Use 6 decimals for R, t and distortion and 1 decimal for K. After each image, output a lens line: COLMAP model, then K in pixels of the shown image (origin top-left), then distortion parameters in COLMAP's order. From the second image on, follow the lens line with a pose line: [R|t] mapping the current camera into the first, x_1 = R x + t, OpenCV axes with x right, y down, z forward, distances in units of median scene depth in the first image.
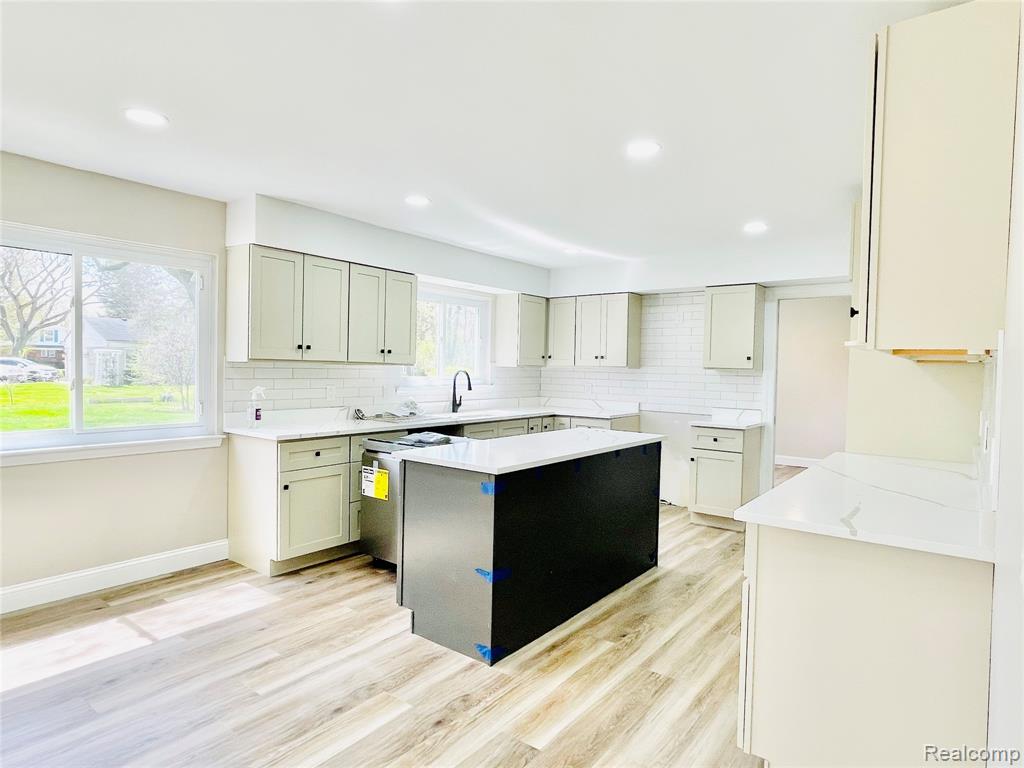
lens RADIAL K [[577.6, 0, 516.3], [0, 577.6, 397.3], [0, 0, 1]] dist [-0.004439, -0.001448]
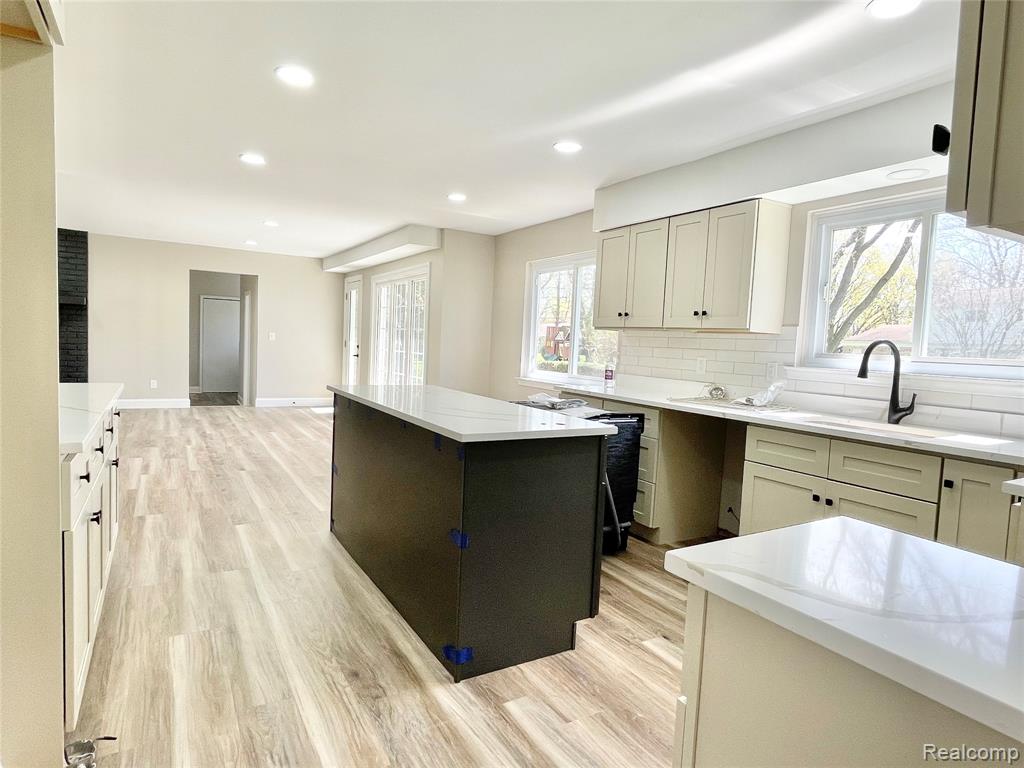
lens RADIAL K [[577.6, 0, 513.1], [0, 577.6, 380.2], [0, 0, 1]] dist [-0.004439, -0.001448]
pose [[-0.349114, 0.038693, -0.936281, 0.352736], [-0.097438, 0.992232, 0.077337, -0.013684], [0.932001, 0.118228, -0.342632, 0.597443]]
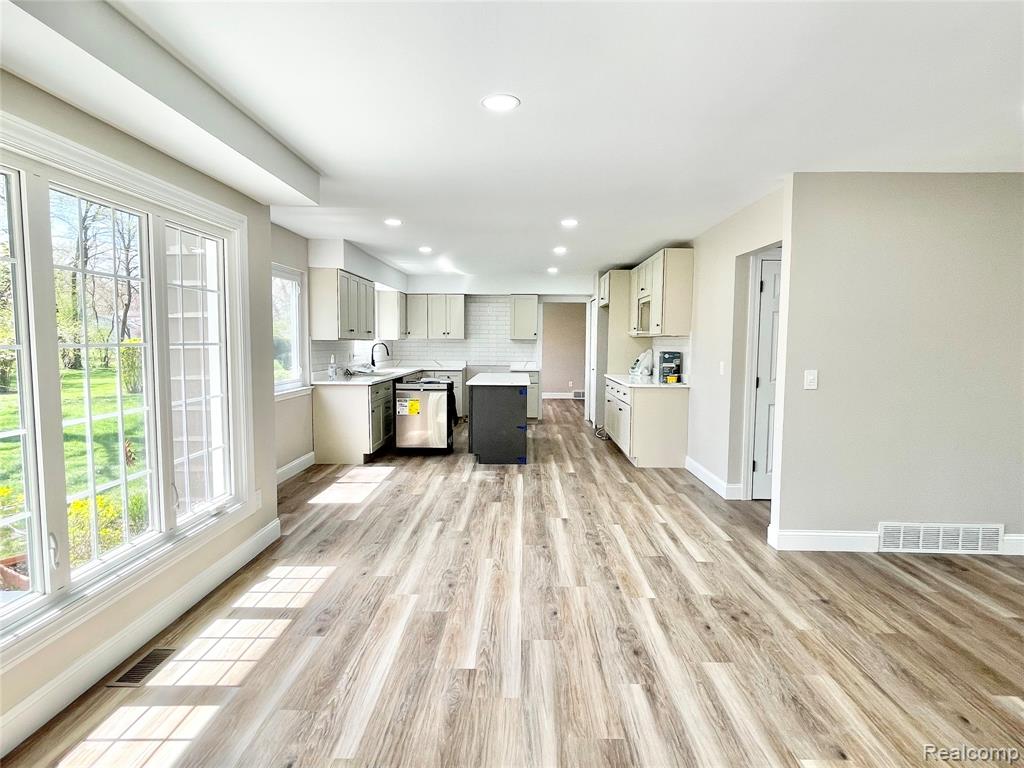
lens RADIAL K [[577.6, 0, 518.2], [0, 577.6, 381.7], [0, 0, 1]] dist [-0.004439, -0.001448]
pose [[0.797528, -0.058275, 0.600461, -0.824605], [0.041979, 0.998272, 0.041126, 0.009714], [-0.601820, -0.007592, 0.798596, -0.498693]]
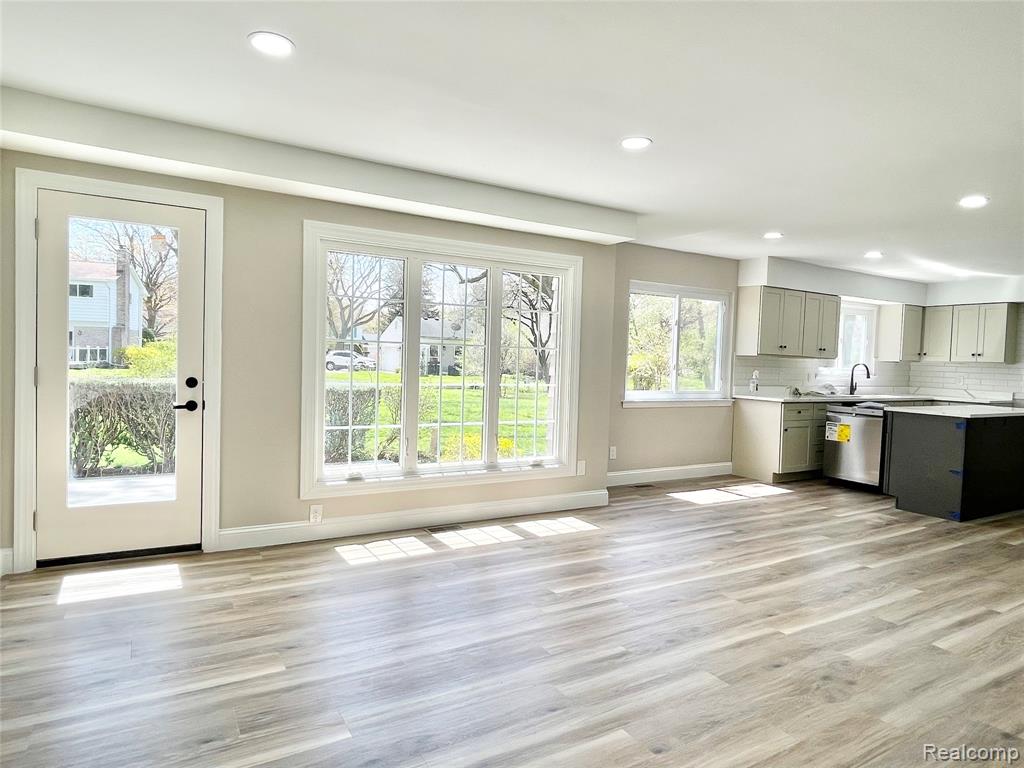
lens RADIAL K [[632.7, 0, 508.9], [0, 632.7, 383.0], [0, 0, 1]] dist [-0.021518, 0.007057]
pose [[0.929537, 0.024581, -0.367909, -0.359478], [-0.032624, 0.999345, -0.015658, 0.055513], [0.367283, 0.026558, 0.929730, -0.760192]]
